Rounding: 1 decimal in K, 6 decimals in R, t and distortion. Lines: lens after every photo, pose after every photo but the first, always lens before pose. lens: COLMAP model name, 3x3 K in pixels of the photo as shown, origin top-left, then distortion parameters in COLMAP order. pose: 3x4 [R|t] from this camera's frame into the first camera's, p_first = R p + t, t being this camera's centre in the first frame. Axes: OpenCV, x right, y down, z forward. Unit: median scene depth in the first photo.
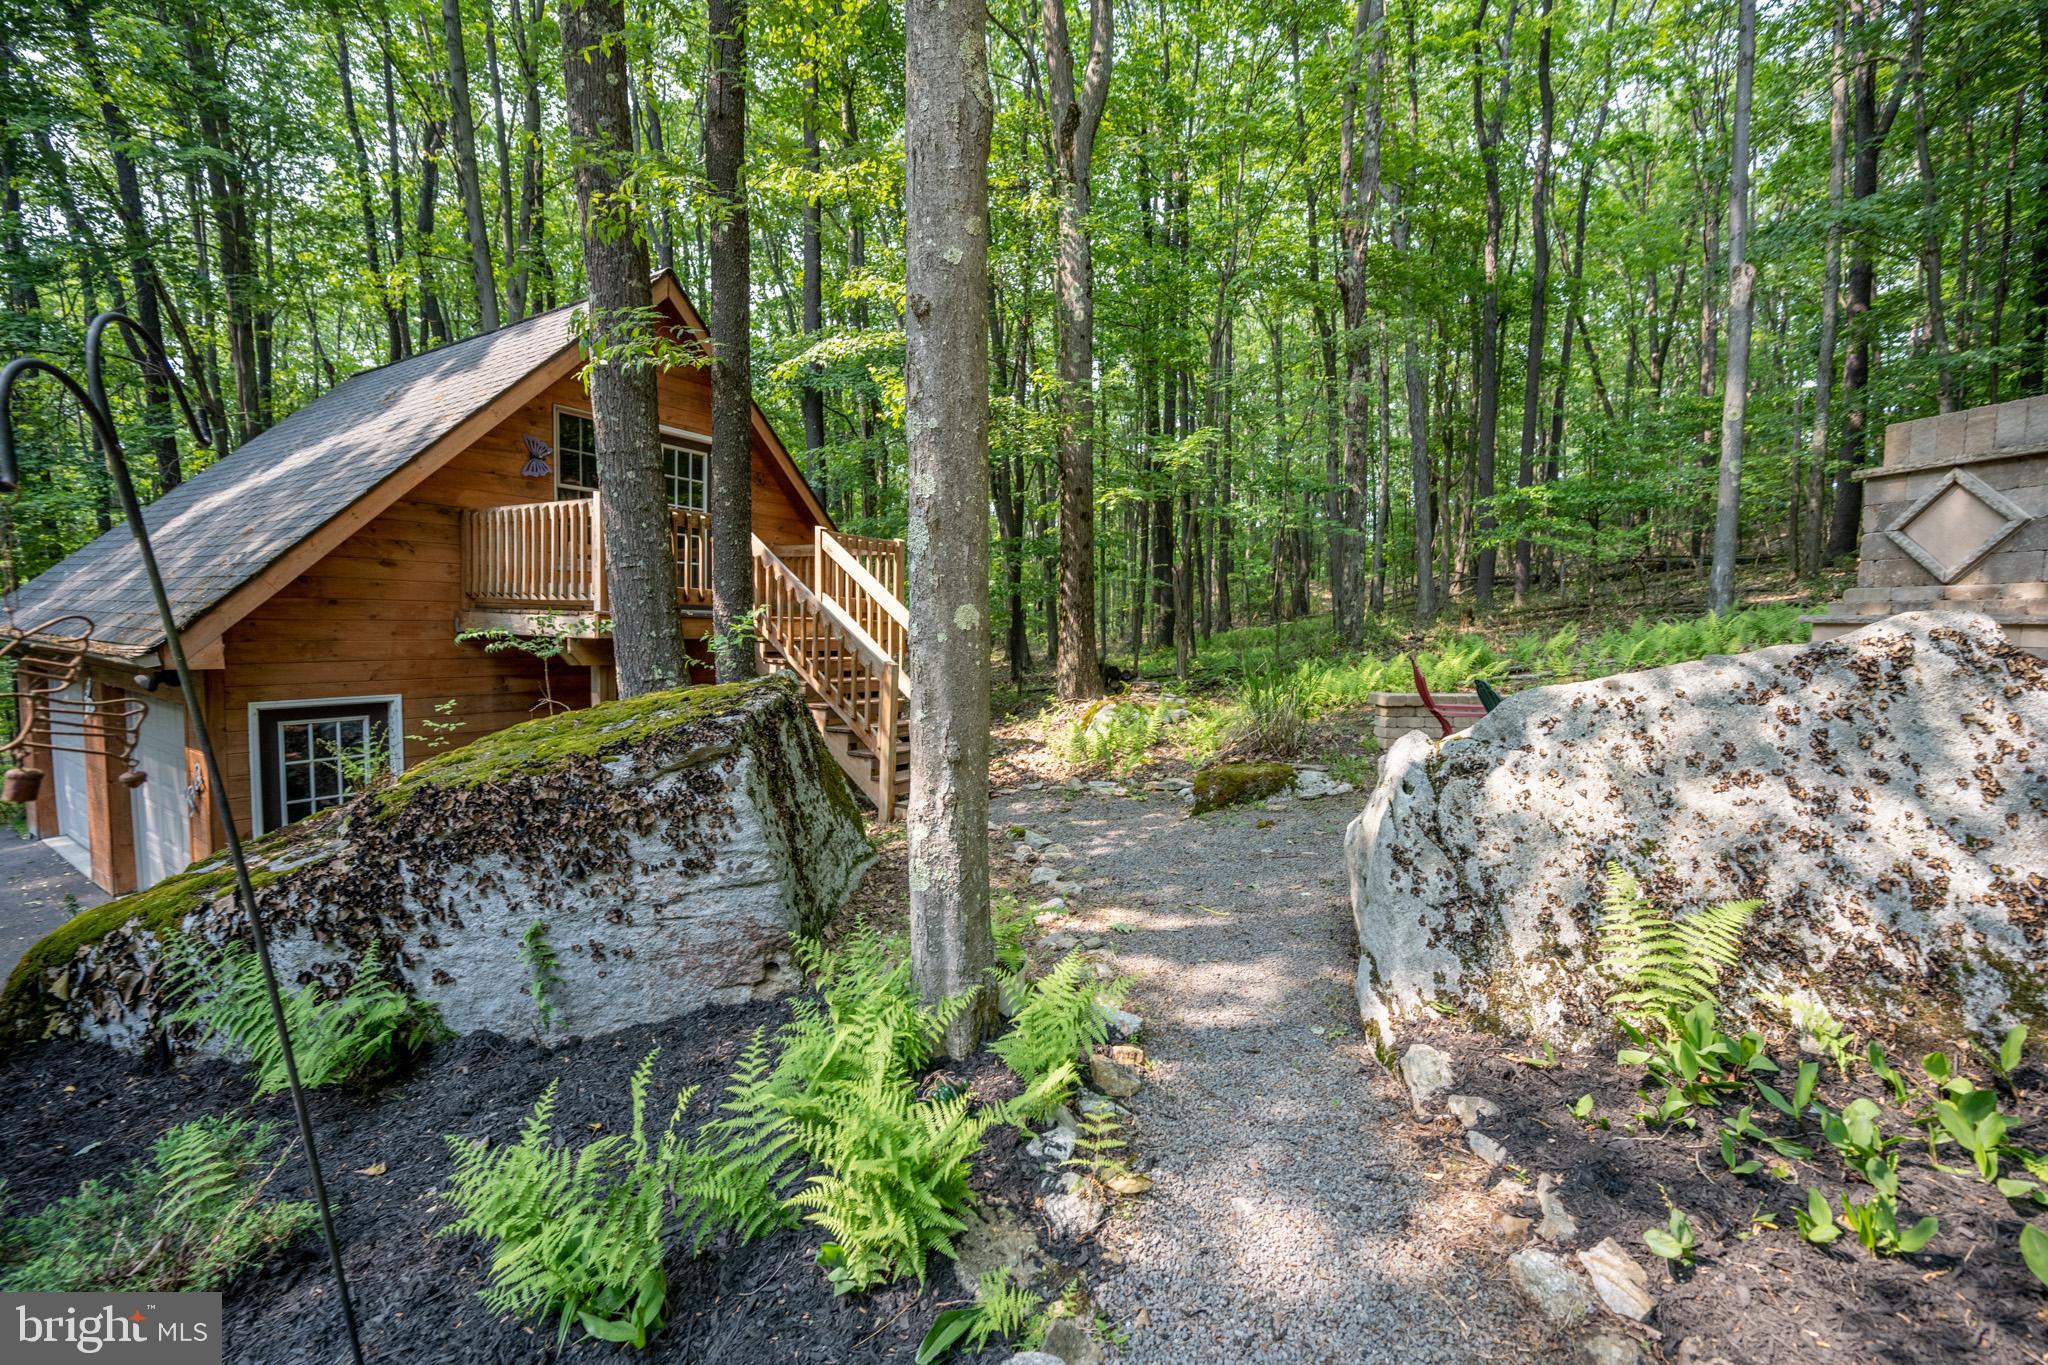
lens RADIAL K [[835.3, 0, 1028.9], [0, 835.3, 669.1], [0, 0, 1]] dist [-0.002550, -0.000089]
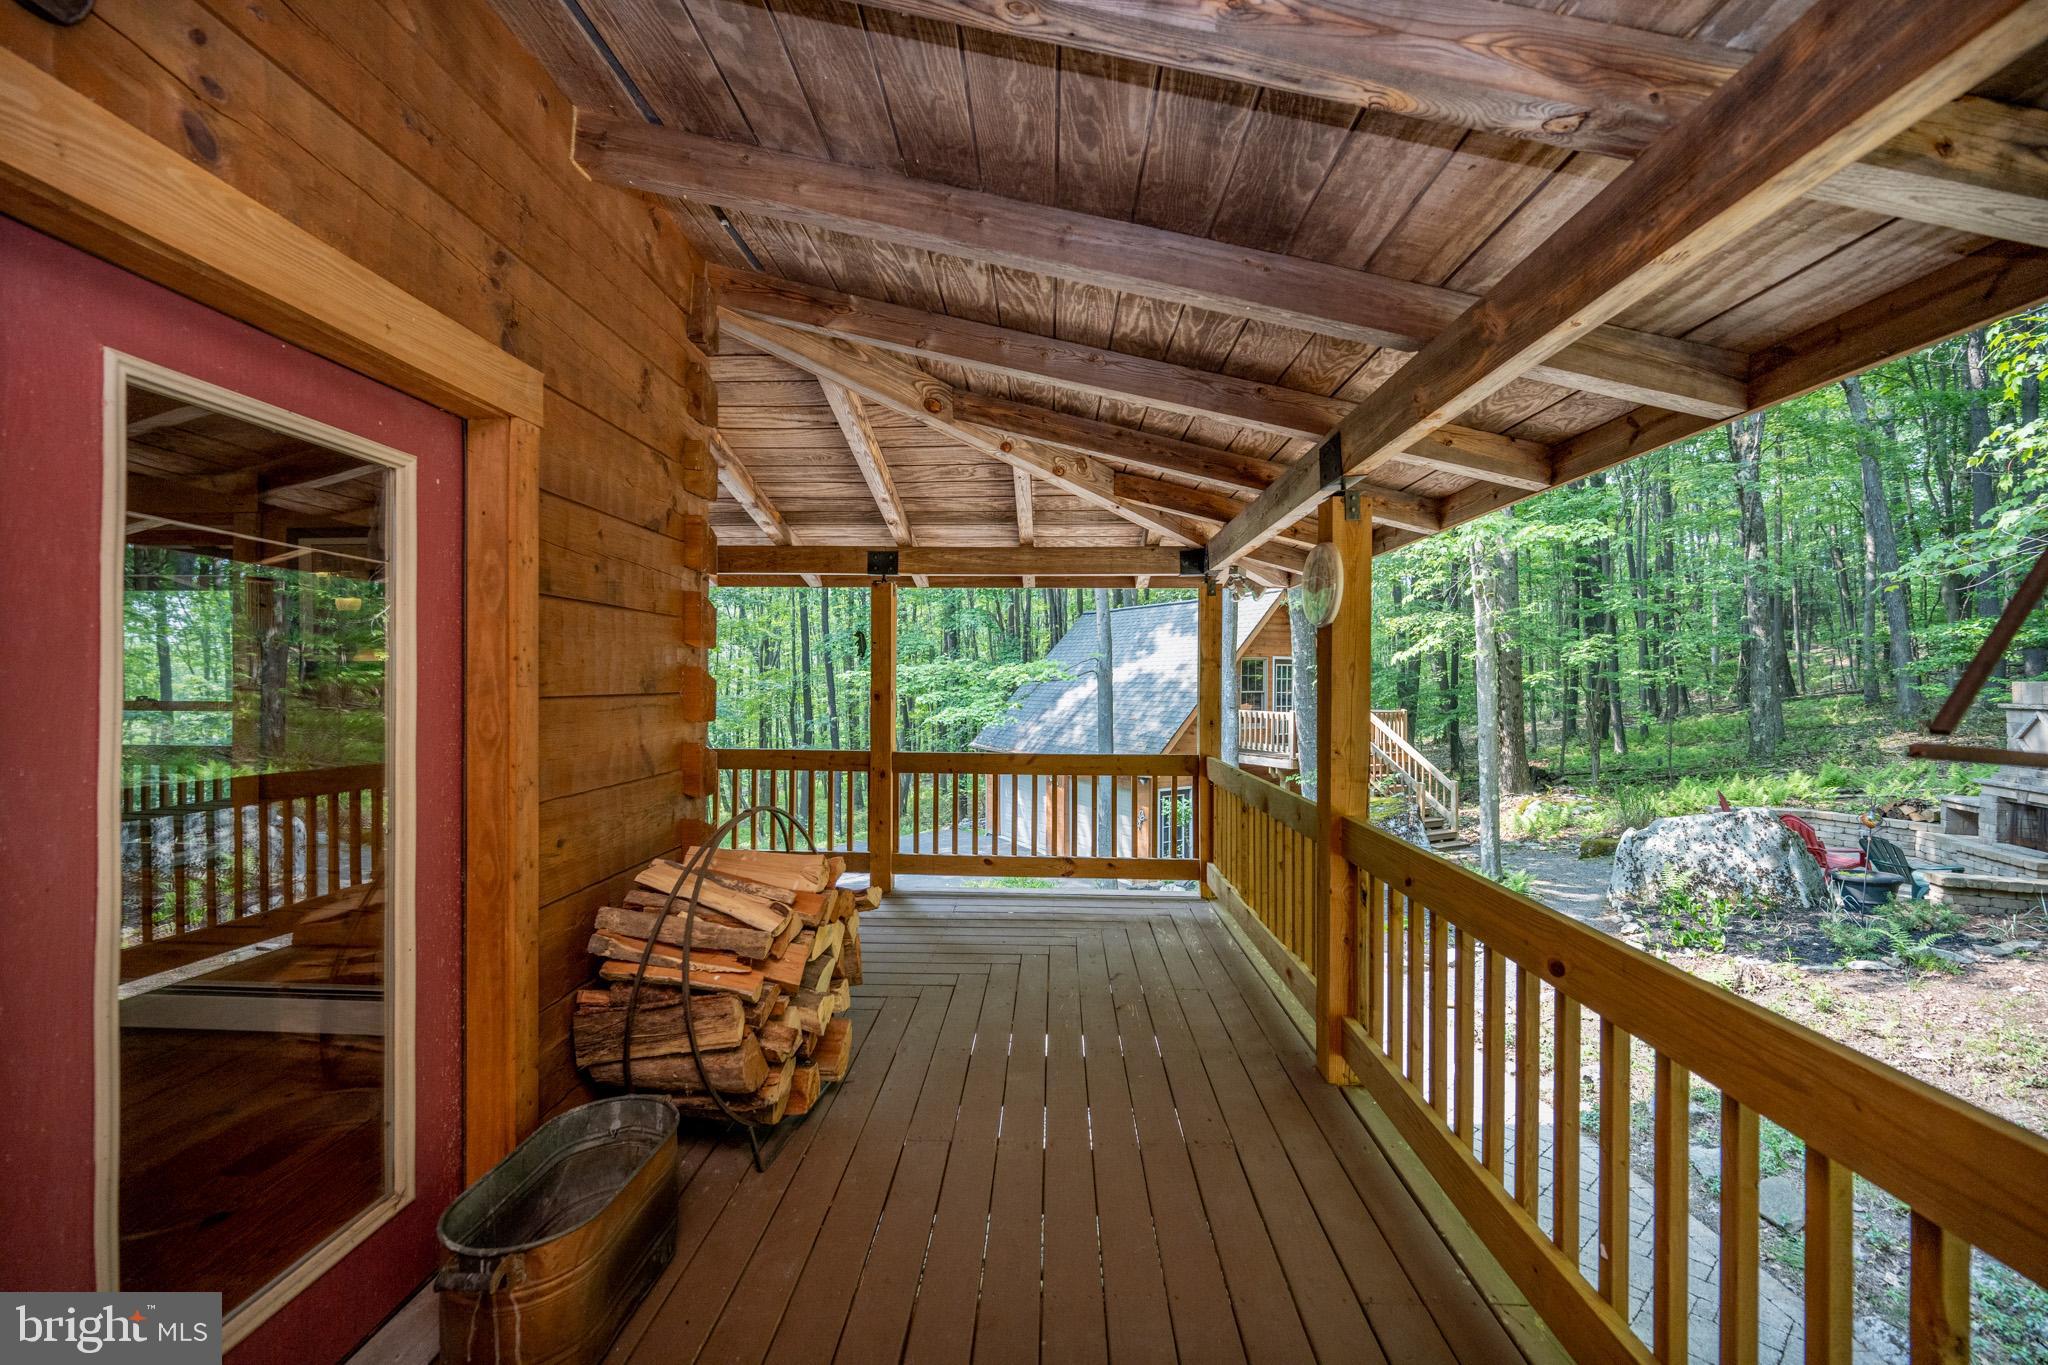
lens RADIAL K [[823.4, 0, 1024.0], [0, 823.4, 682.5], [0, 0, 1]] dist [0.000281, 0.000173]
pose [[0.892085, -0.015713, -0.451595, -0.269237], [-0.010949, 0.998350, -0.056366, -0.332800], [0.451736, 0.055228, 0.890441, -3.516333]]
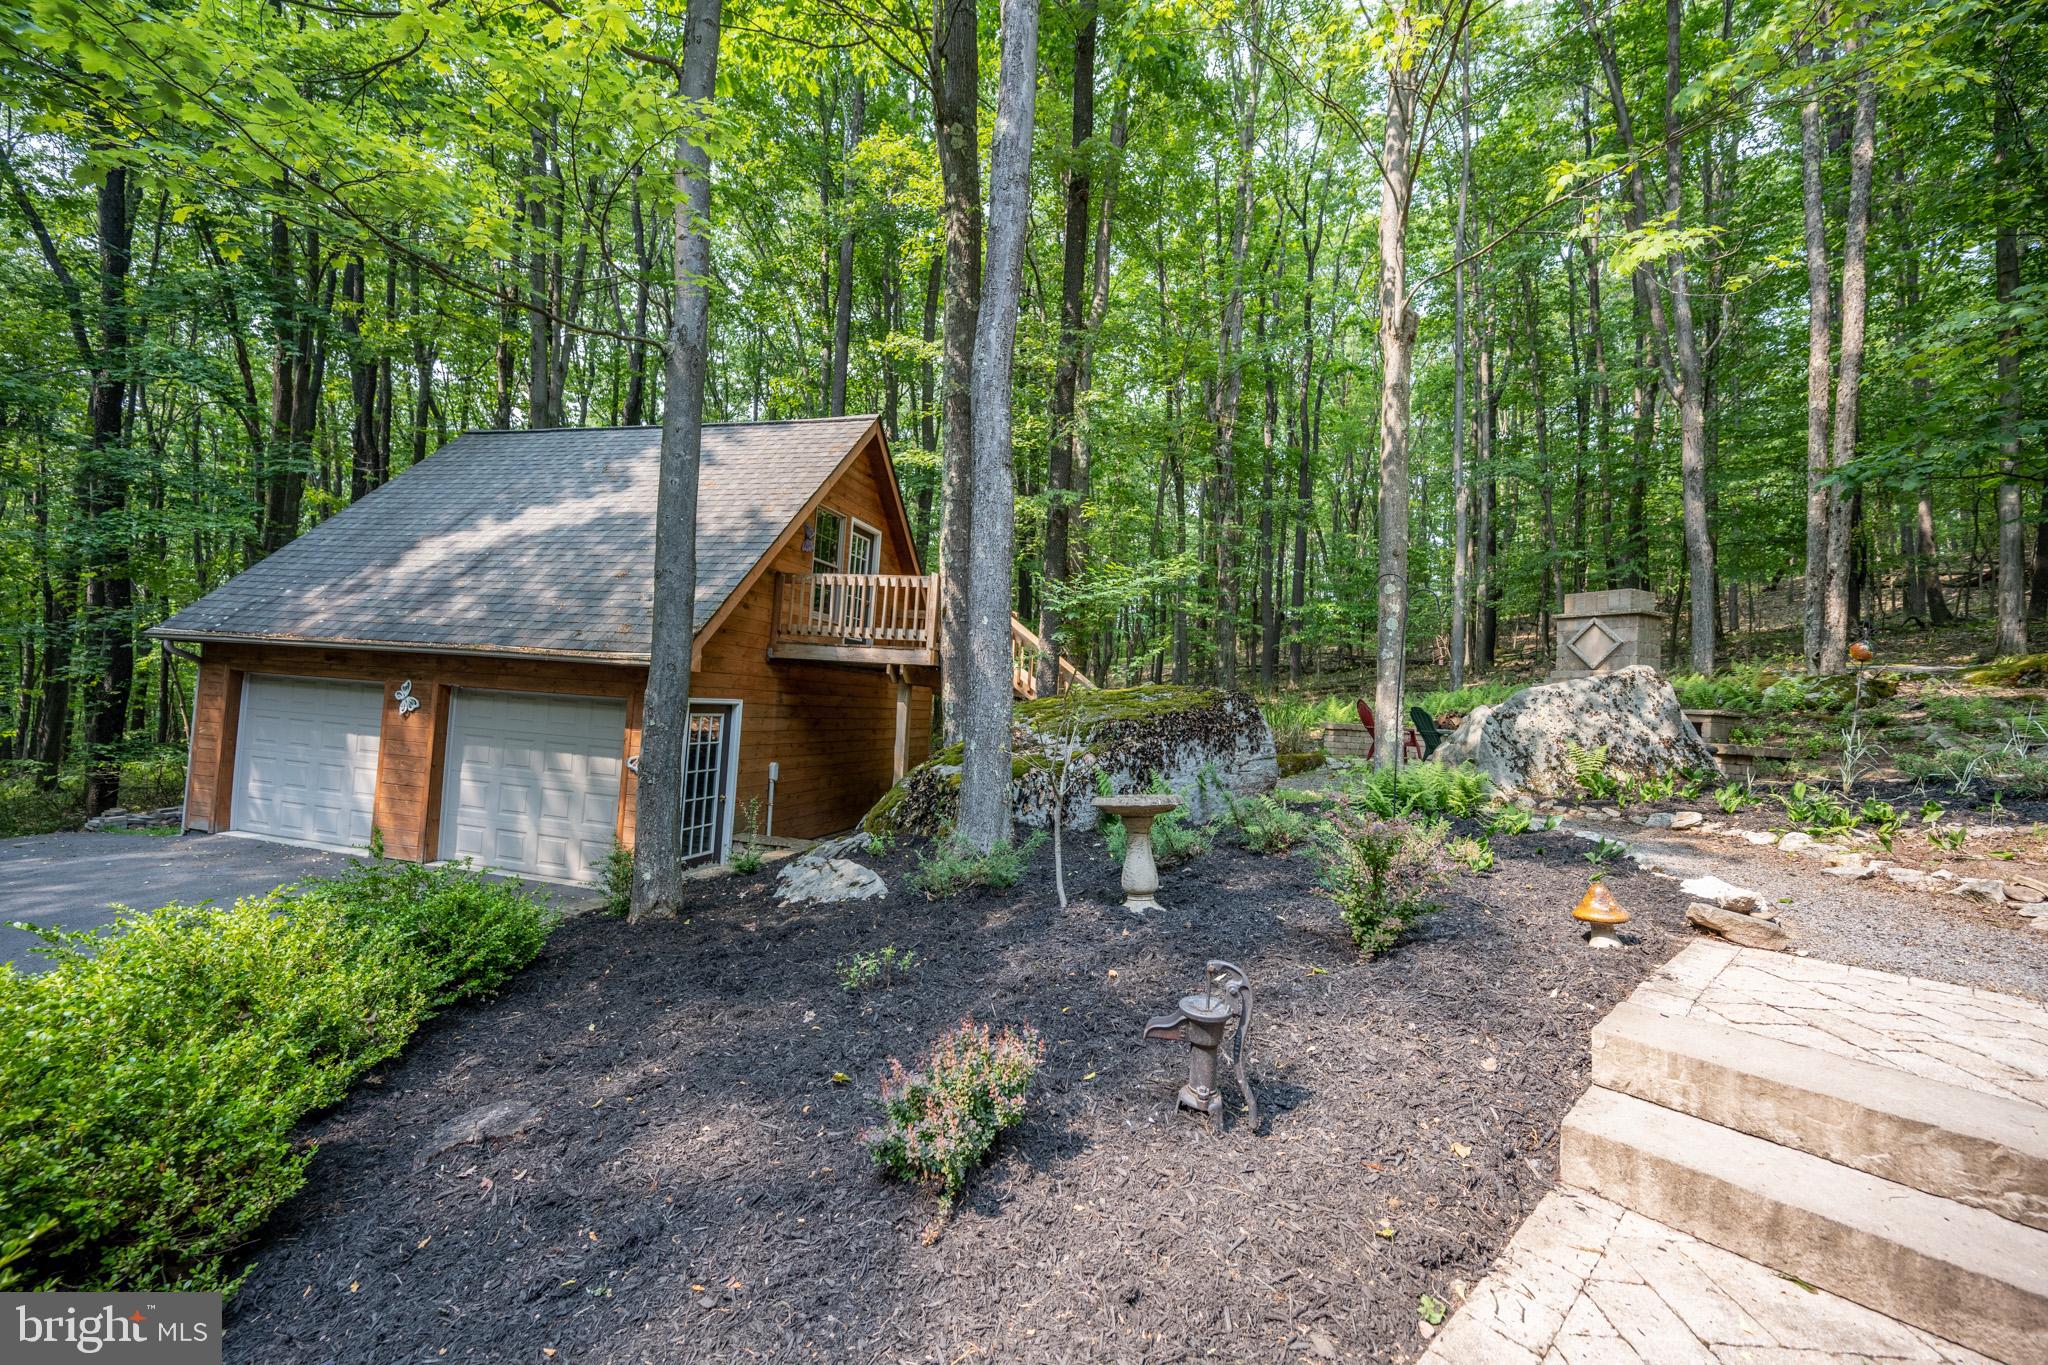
lens RADIAL K [[817.9, 0, 1028.3], [0, 817.9, 667.7], [0, 0, 1]] dist [-0.000287, -0.000066]
pose [[0.954137, 0.049150, 0.295308, -1.810021], [-0.021063, 0.995008, -0.097551, 0.254369], [-0.298629, 0.086857, 0.950409, -1.137619]]
